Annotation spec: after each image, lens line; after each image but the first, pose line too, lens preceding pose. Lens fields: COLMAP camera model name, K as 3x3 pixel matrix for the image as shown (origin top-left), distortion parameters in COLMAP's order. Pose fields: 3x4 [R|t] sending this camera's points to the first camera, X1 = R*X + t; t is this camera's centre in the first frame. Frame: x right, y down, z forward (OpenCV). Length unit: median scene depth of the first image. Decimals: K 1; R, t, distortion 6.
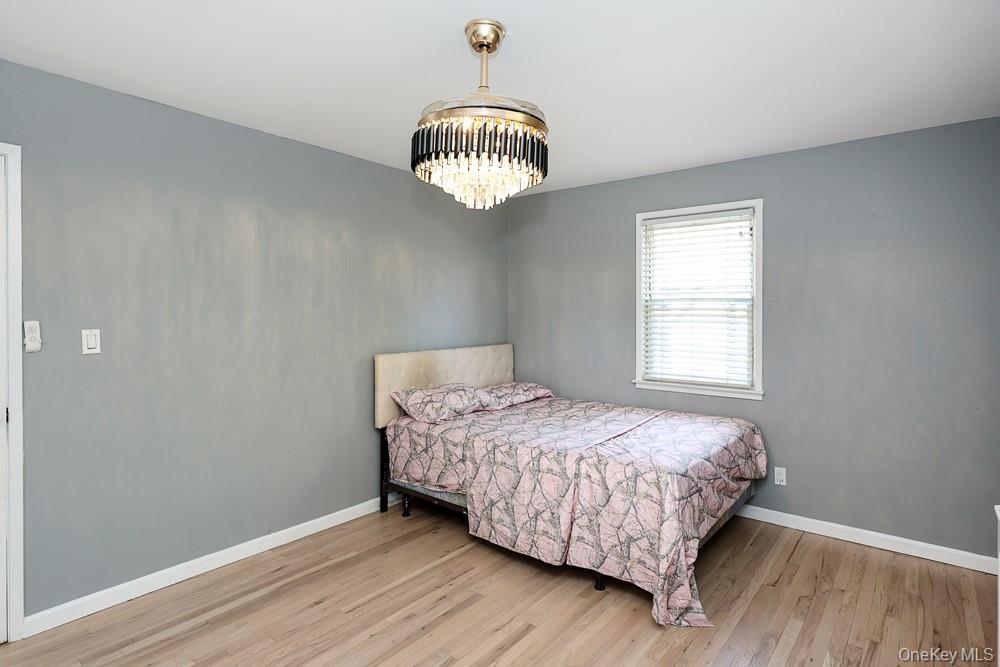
lens RADIAL K [[516.2, 0, 505.4], [0, 516.2, 311.3], [0, 0, 1]] dist [-0.000294, 0.000194]
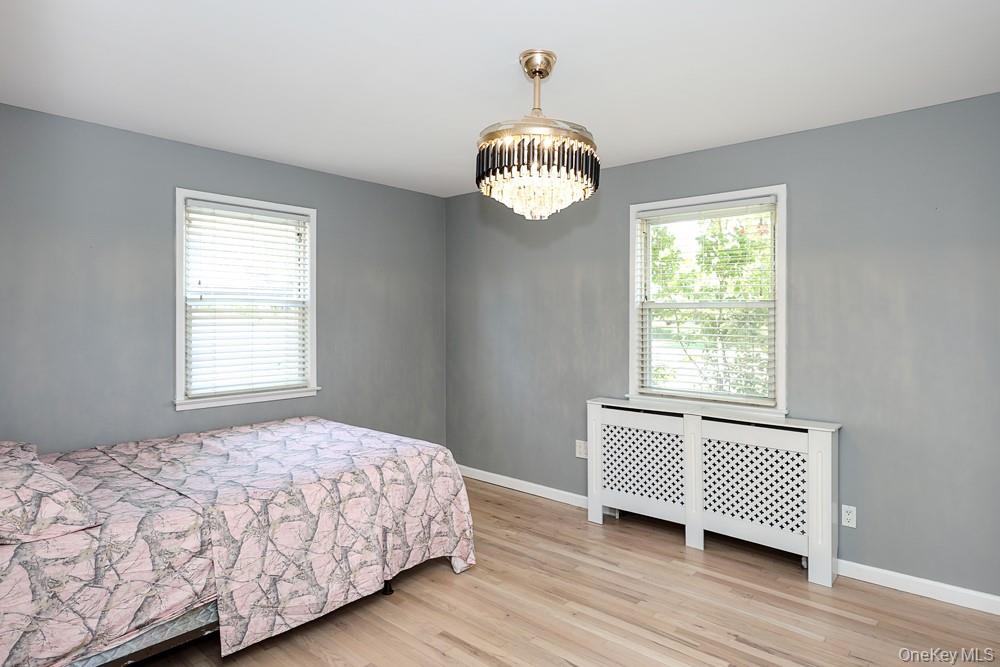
lens RADIAL K [[556.3, 0, 496.1], [0, 556.3, 327.3], [0, 0, 1]] dist [-0.001806, 0.000130]
pose [[0.072439, -0.019714, 0.997178, -0.729608], [-0.001018, 0.999803, 0.019840, 0.005935], [-0.997372, -0.002452, 0.072405, 0.611617]]
